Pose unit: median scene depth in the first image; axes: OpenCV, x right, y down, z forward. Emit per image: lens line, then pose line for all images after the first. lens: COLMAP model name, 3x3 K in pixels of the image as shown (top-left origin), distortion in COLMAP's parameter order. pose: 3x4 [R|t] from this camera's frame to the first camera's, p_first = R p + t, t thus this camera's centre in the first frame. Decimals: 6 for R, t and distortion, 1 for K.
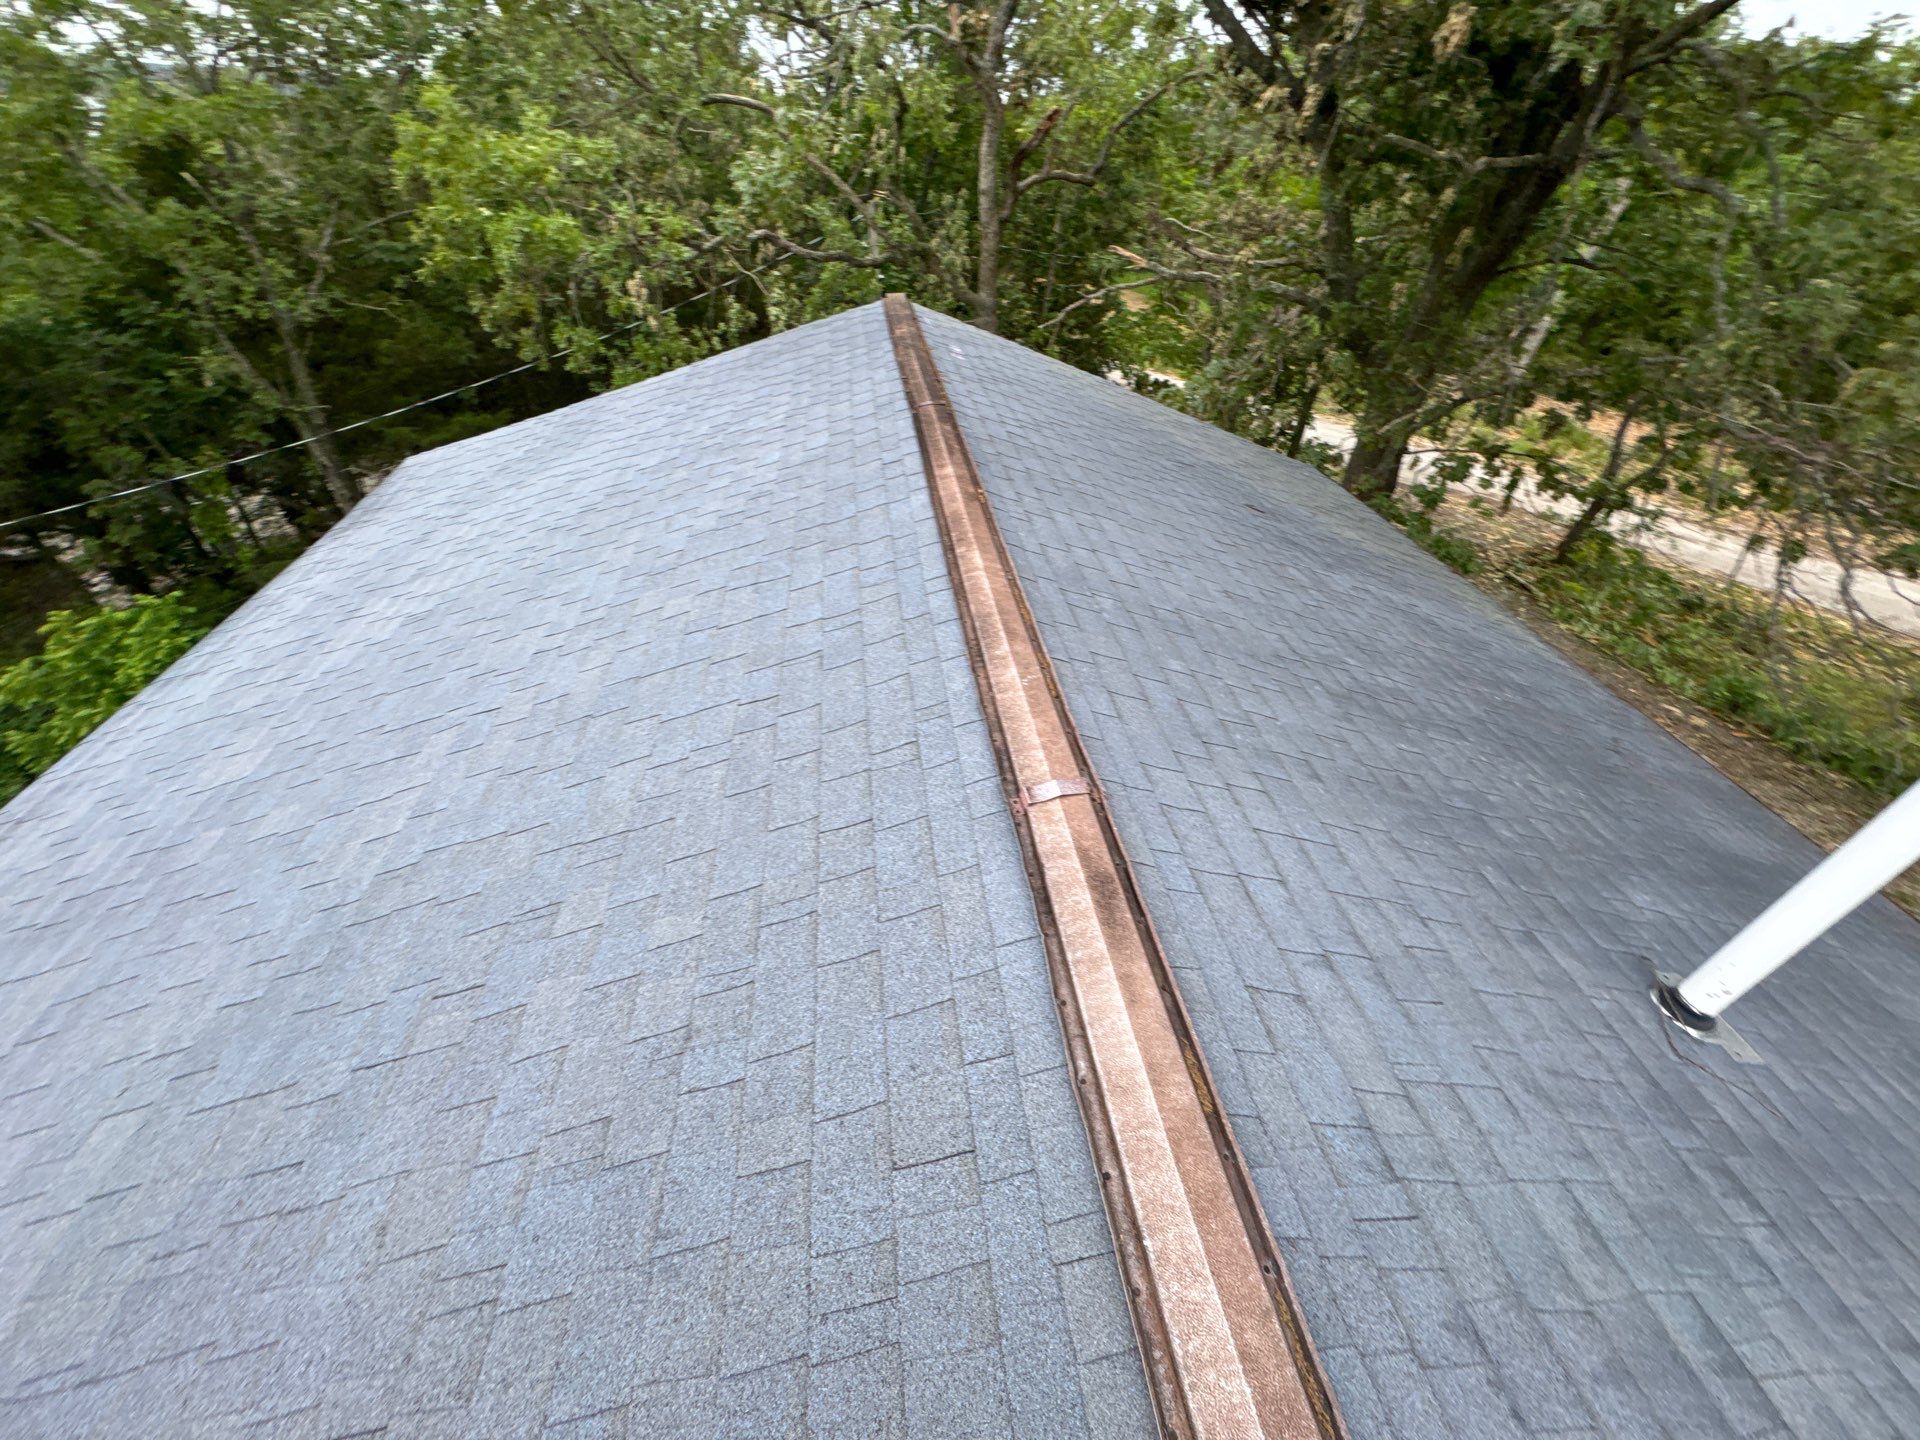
lens RADIAL K [[758.3, 0, 960.0], [0, 758.3, 720.0], [0, 0, 1]] dist [-0.012338, 0.000521]
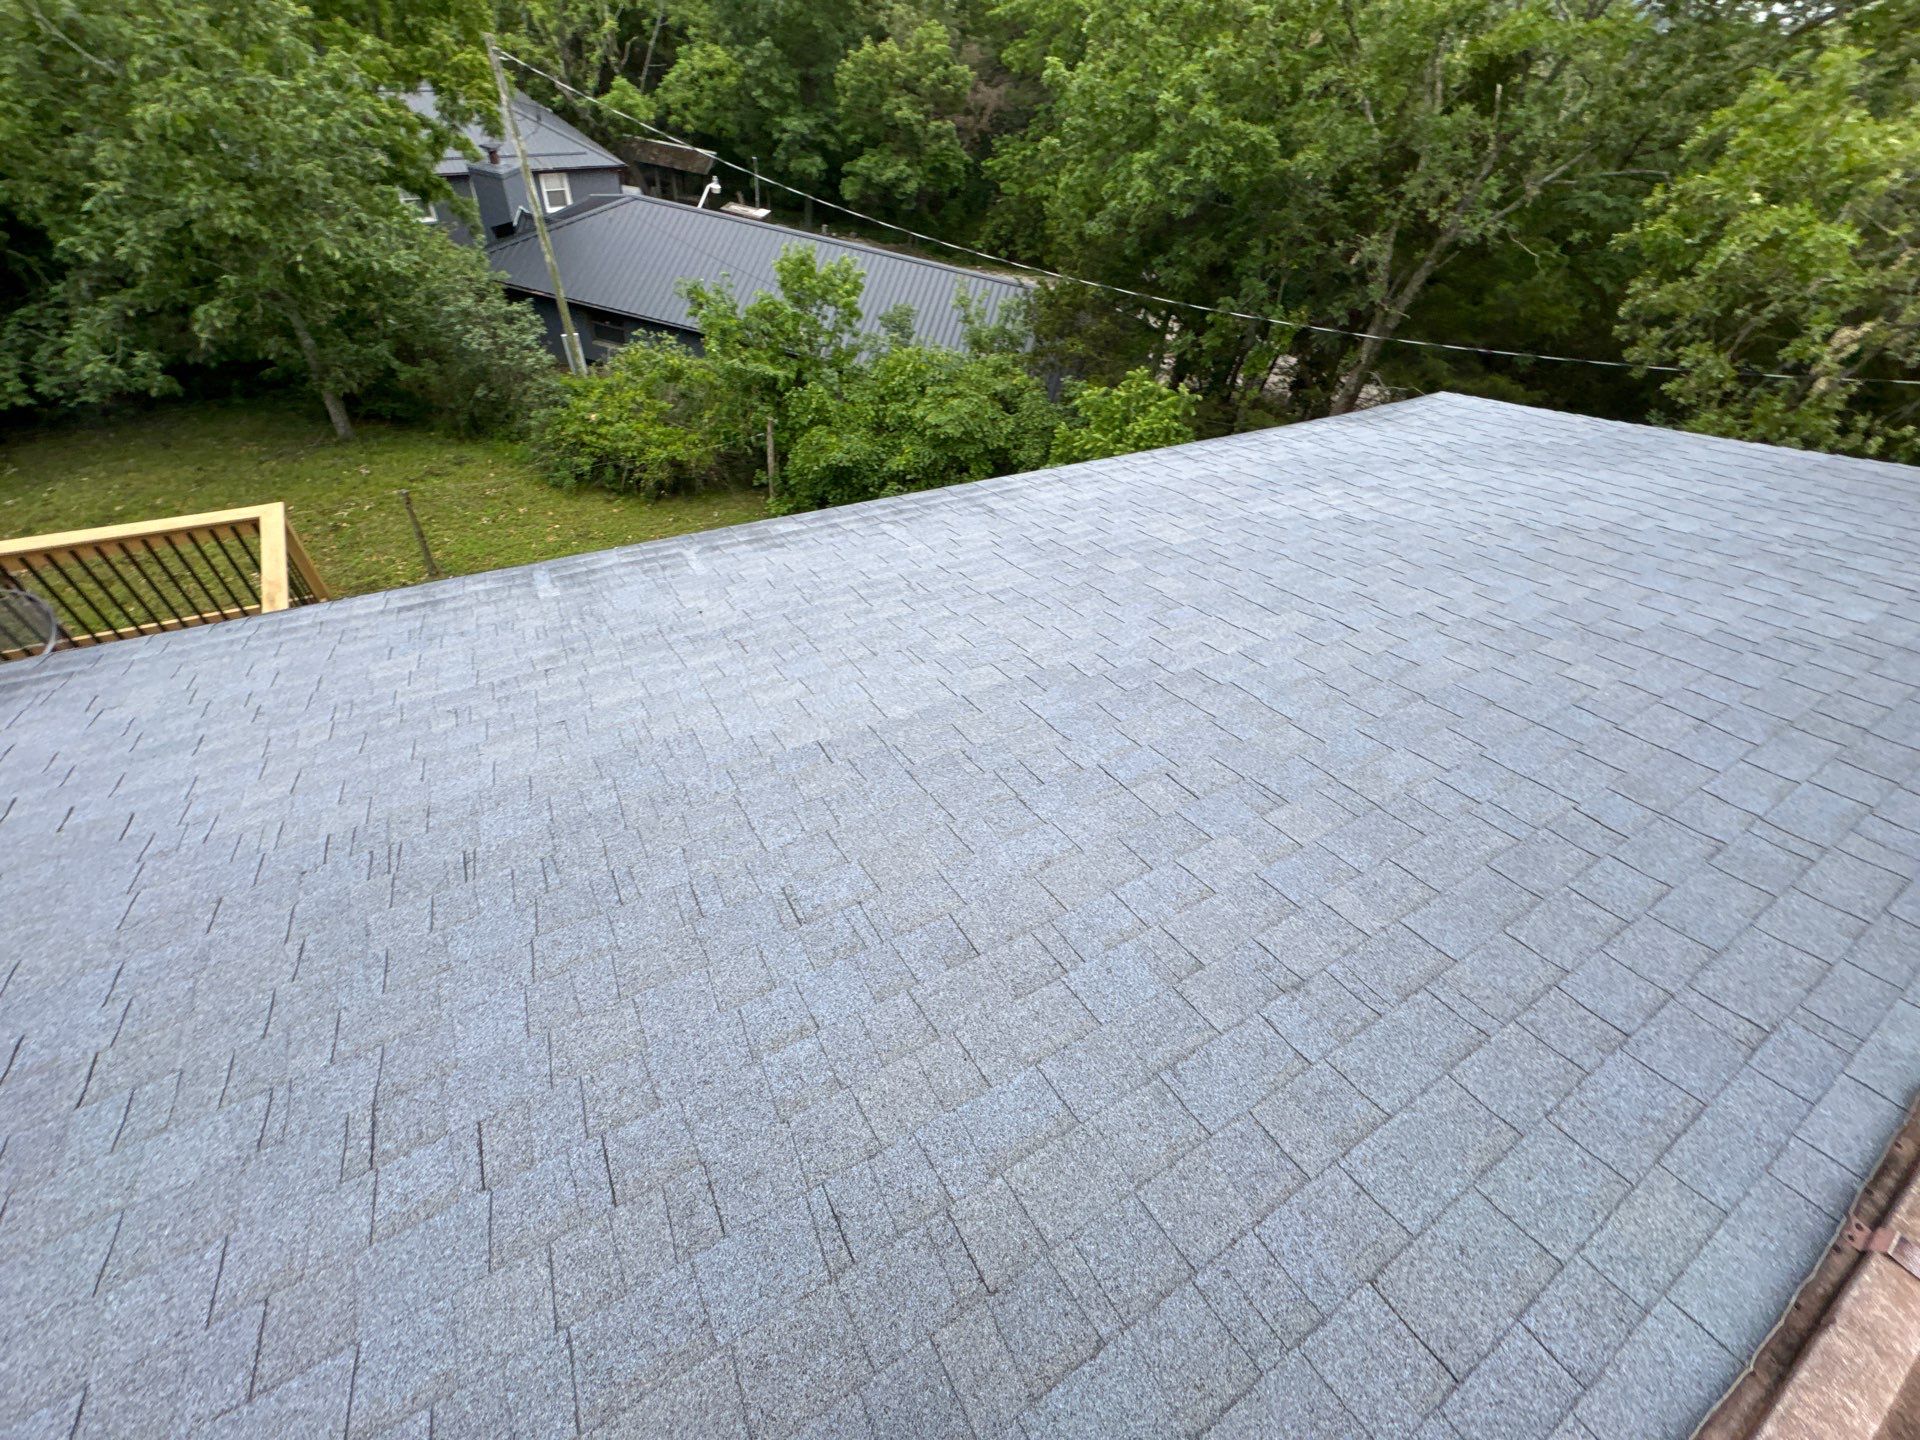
lens RADIAL K [[758.3, 0, 960.0], [0, 758.3, 720.0], [0, 0, 1]] dist [-0.012338, 0.000521]
pose [[0.370396, 0.694137, -0.617236, -0.088888], [-0.662402, 0.663227, 0.348358, 0.074765], [0.651176, 0.279828, 0.705454, -0.077797]]
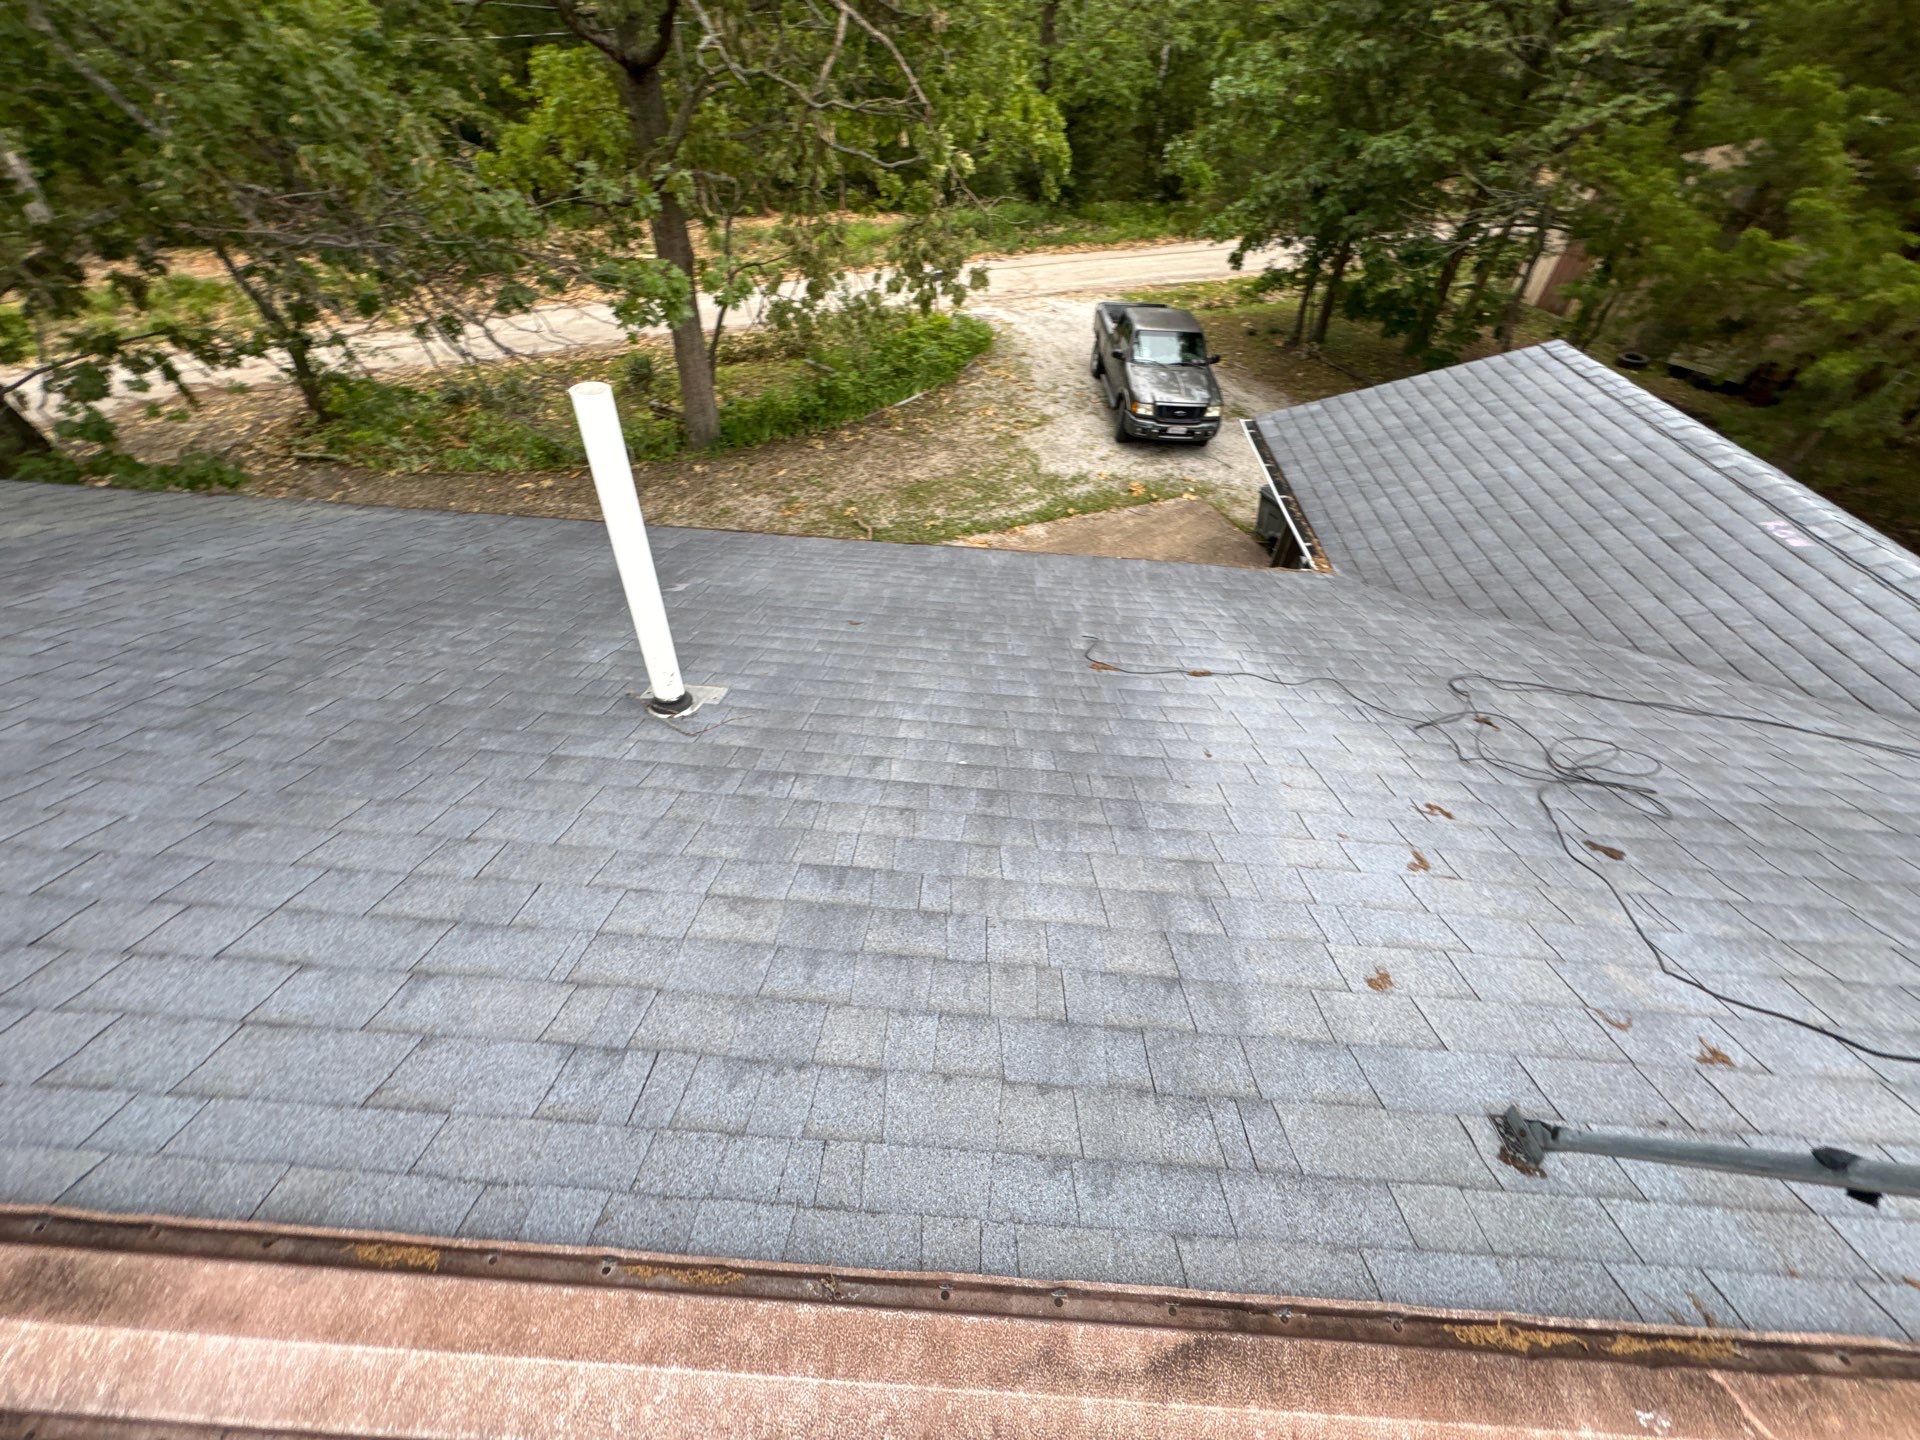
lens RADIAL K [[758.3, 0, 960.0], [0, 758.3, 720.0], [0, 0, 1]] dist [-0.012338, 0.000521]
pose [[0.172344, -0.702621, 0.690378, 0.134307], [0.571741, 0.642077, 0.510735, 0.030575], [-0.802129, 0.306695, 0.512375, -0.012375]]
